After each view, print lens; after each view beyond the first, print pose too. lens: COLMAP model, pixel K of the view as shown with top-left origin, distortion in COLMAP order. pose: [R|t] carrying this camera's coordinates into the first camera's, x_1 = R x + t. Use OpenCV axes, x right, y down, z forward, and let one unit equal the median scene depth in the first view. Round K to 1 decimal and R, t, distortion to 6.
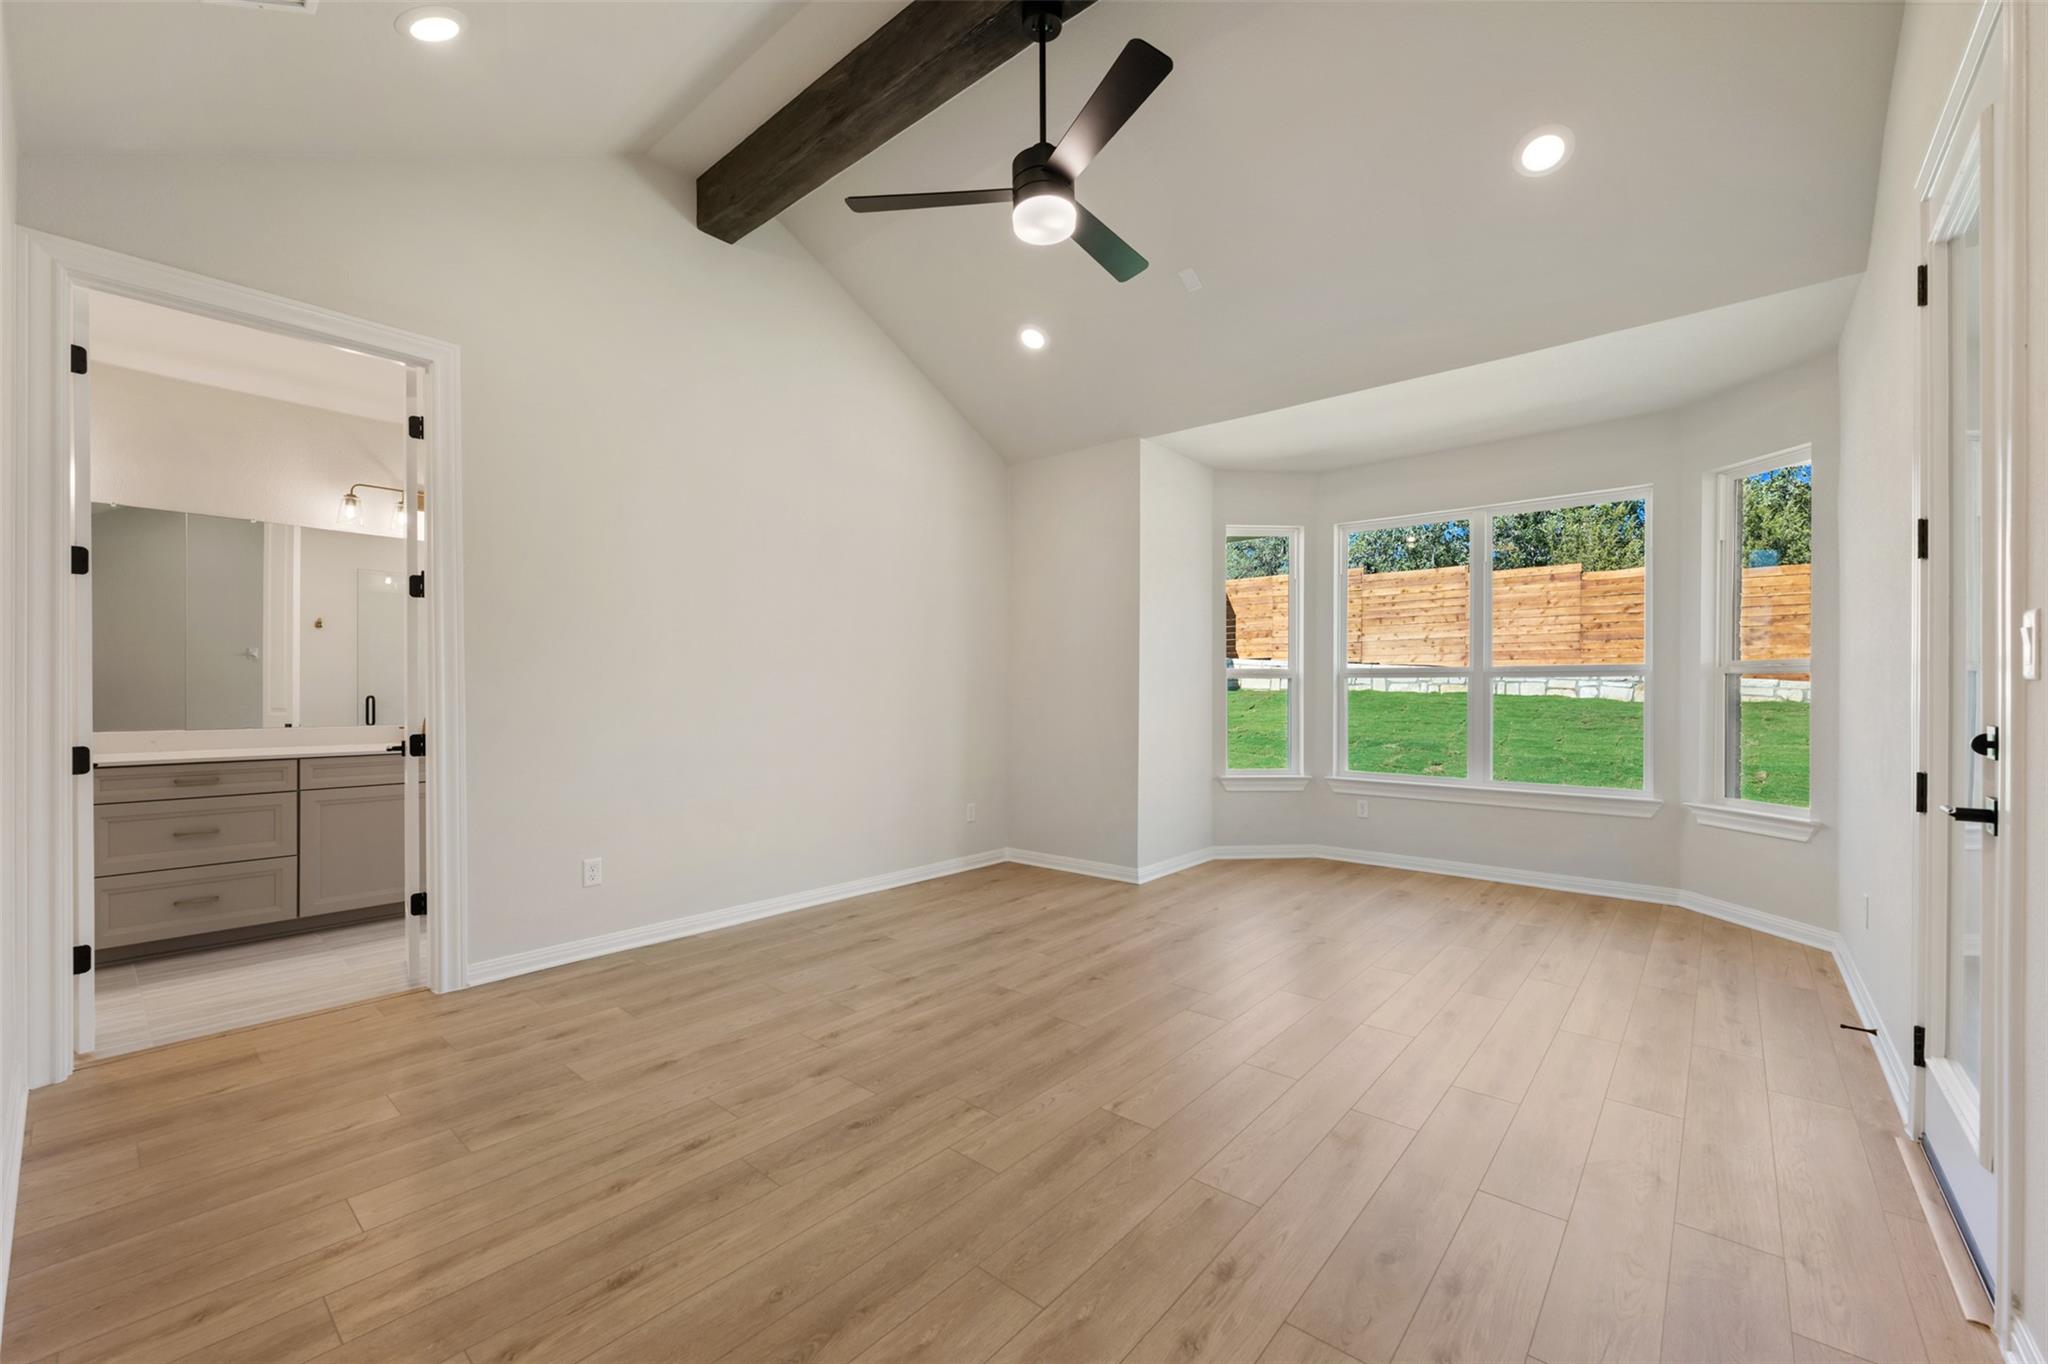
lens RADIAL K [[812.1, 0, 1023.4], [0, 812.1, 687.0], [0, 0, 1]] dist [-0.003494, 0.000806]
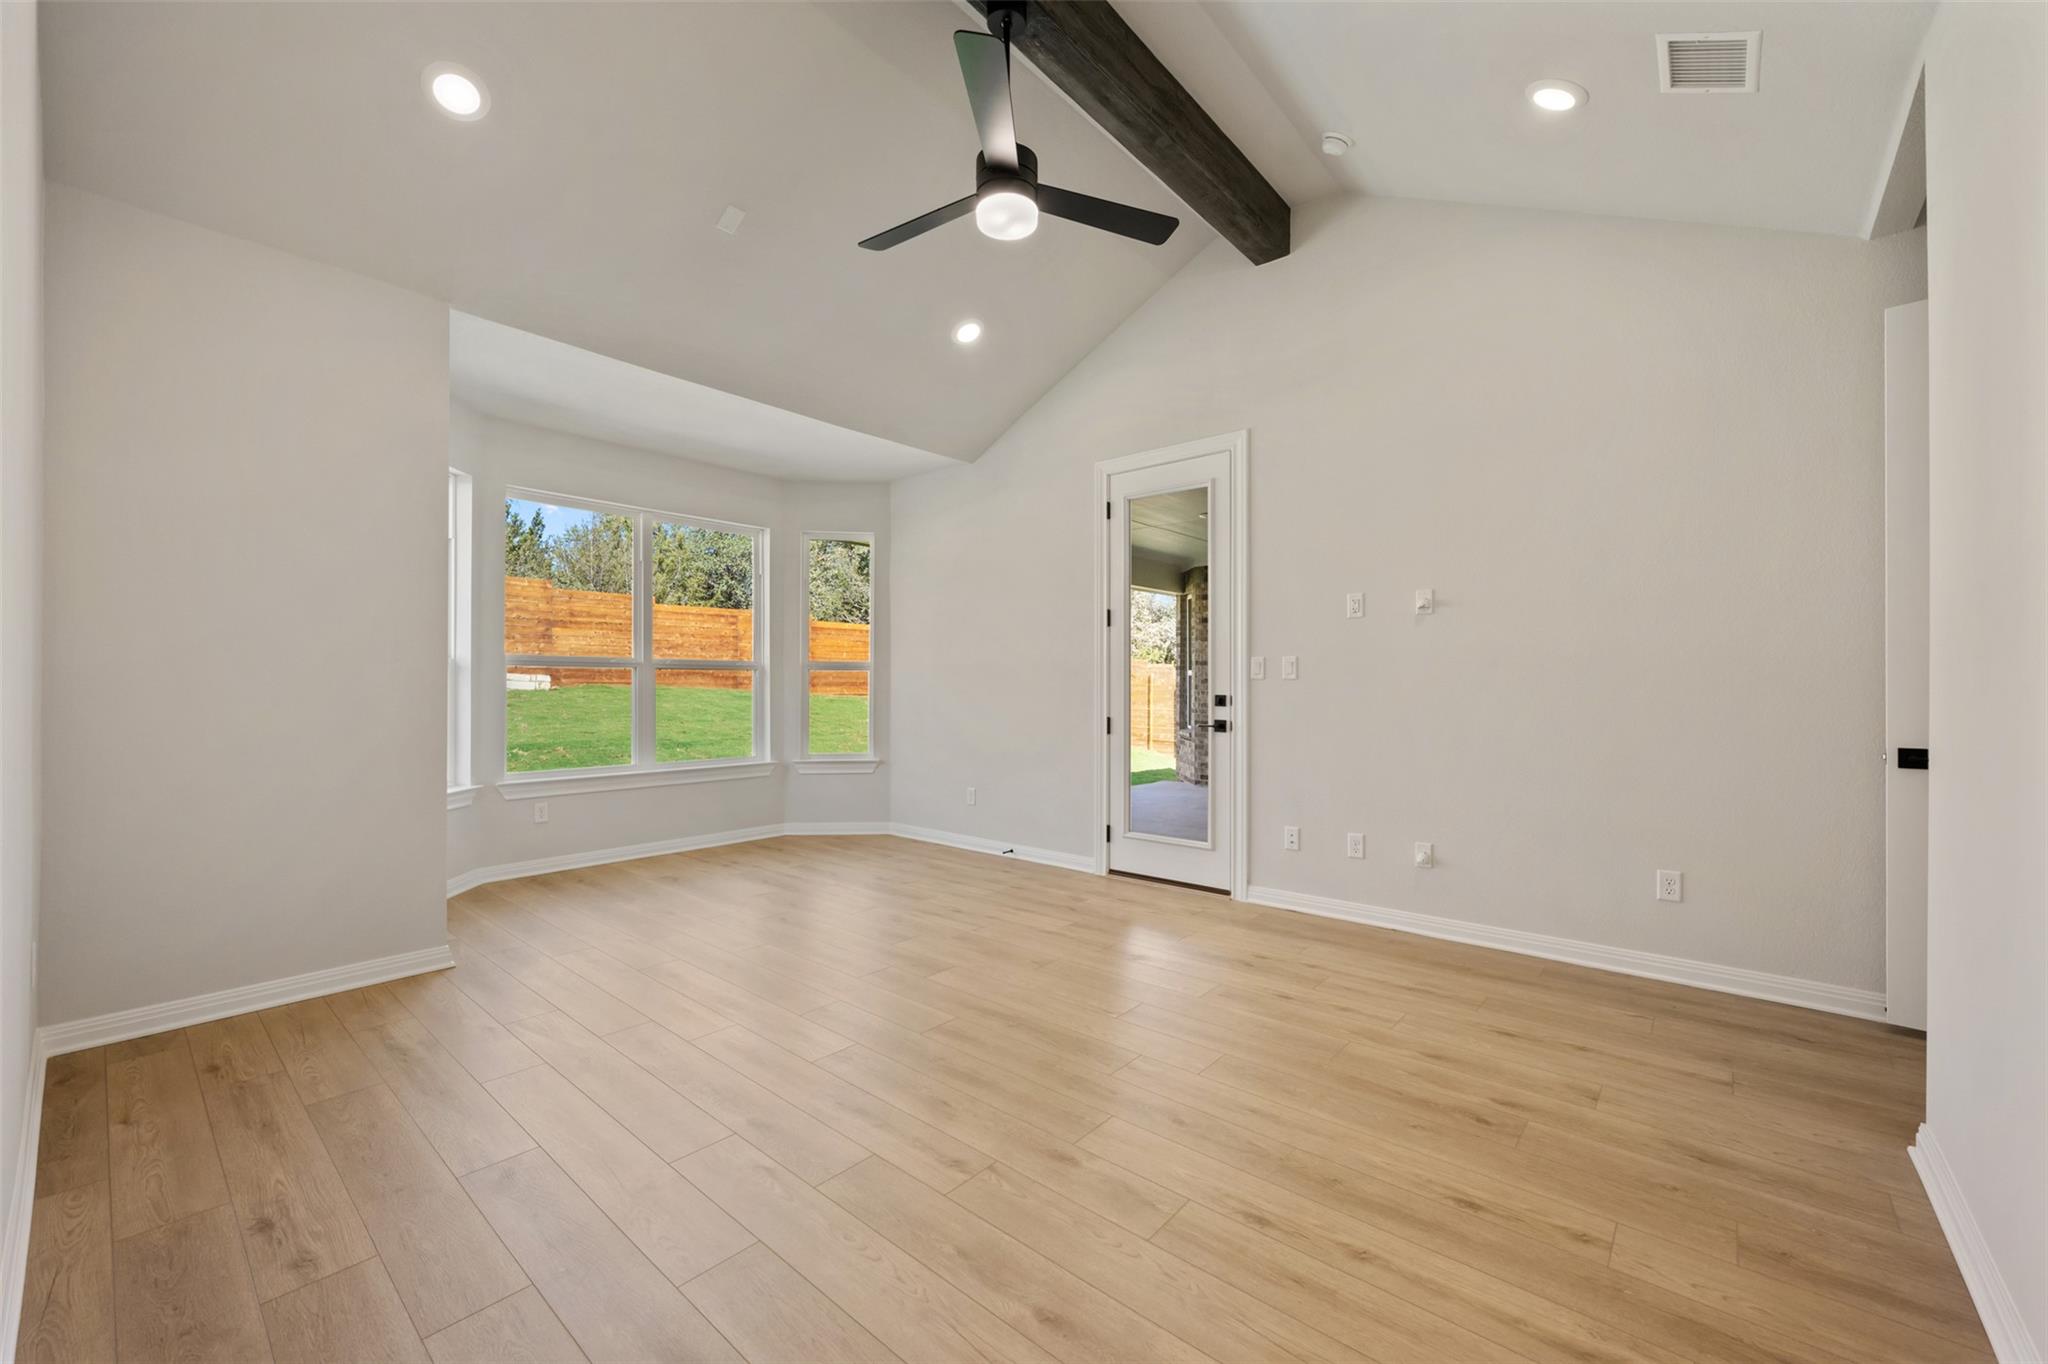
lens RADIAL K [[812.1, 0, 1021.9], [0, 812.1, 677.7], [0, 0, 1]] dist [-0.003494, 0.000806]
pose [[0.004220, 0.006875, 0.999967, -0.993084], [-0.006905, 0.999953, -0.006846, 0.008203], [-0.999967, -0.006876, 0.004267, 0.987992]]
